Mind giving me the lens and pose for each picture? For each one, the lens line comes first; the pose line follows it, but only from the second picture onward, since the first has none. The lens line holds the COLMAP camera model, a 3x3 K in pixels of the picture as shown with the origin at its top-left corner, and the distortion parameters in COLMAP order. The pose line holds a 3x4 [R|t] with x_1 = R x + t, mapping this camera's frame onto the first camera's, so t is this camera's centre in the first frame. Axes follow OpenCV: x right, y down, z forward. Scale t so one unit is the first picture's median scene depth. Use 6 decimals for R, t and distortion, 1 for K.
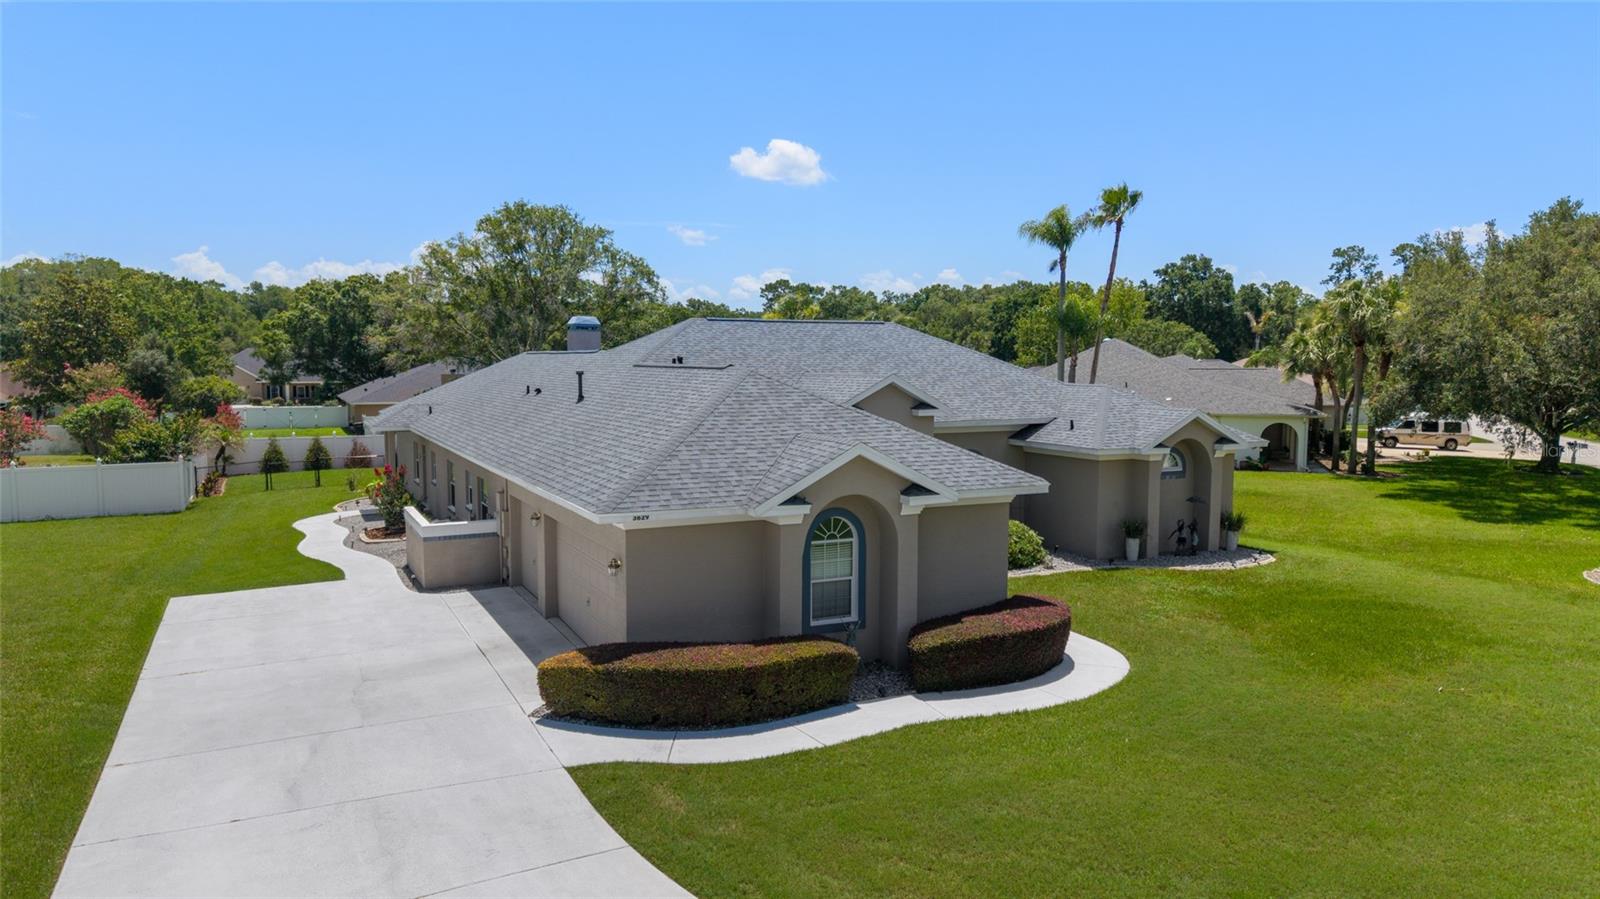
lens RADIAL K [[1070.9, 0, 800.0], [0, 1070.9, 449.5], [0, 0, 1]] dist [0.000940, -0.001524]
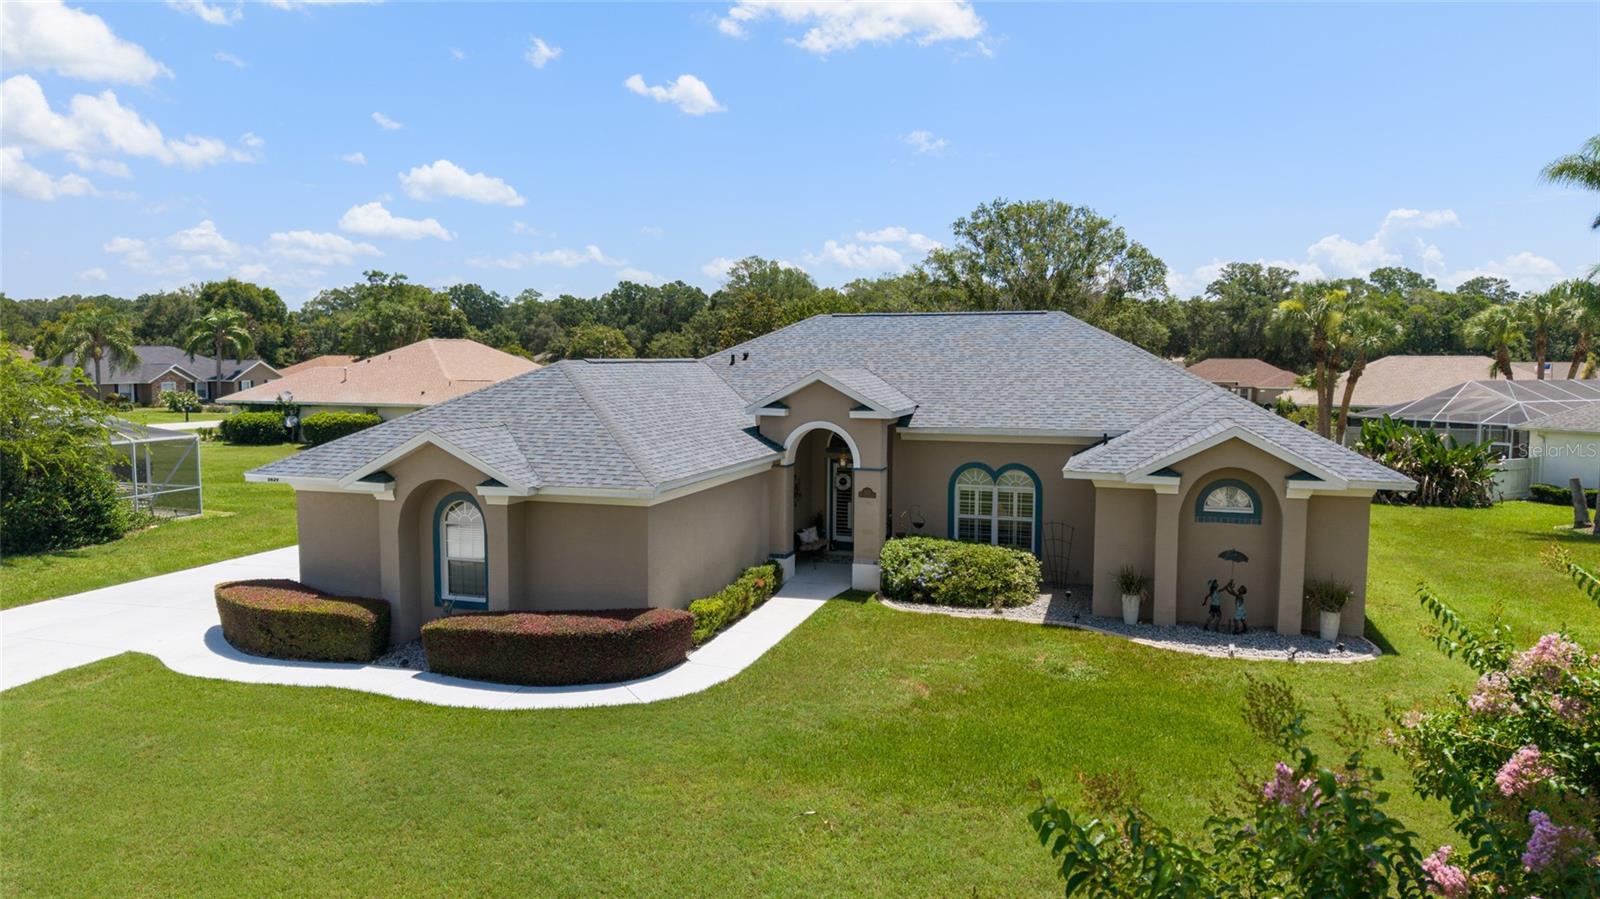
lens RADIAL K [[1070.9, 0, 800.0], [0, 1070.9, 449.5], [0, 0, 1]] dist [0.000940, -0.001524]
pose [[0.710422, 0.049715, -0.702018, 1.038642], [-0.056848, 0.998296, 0.013168, -0.021188], [0.701476, 0.030554, 0.712038, 0.483338]]
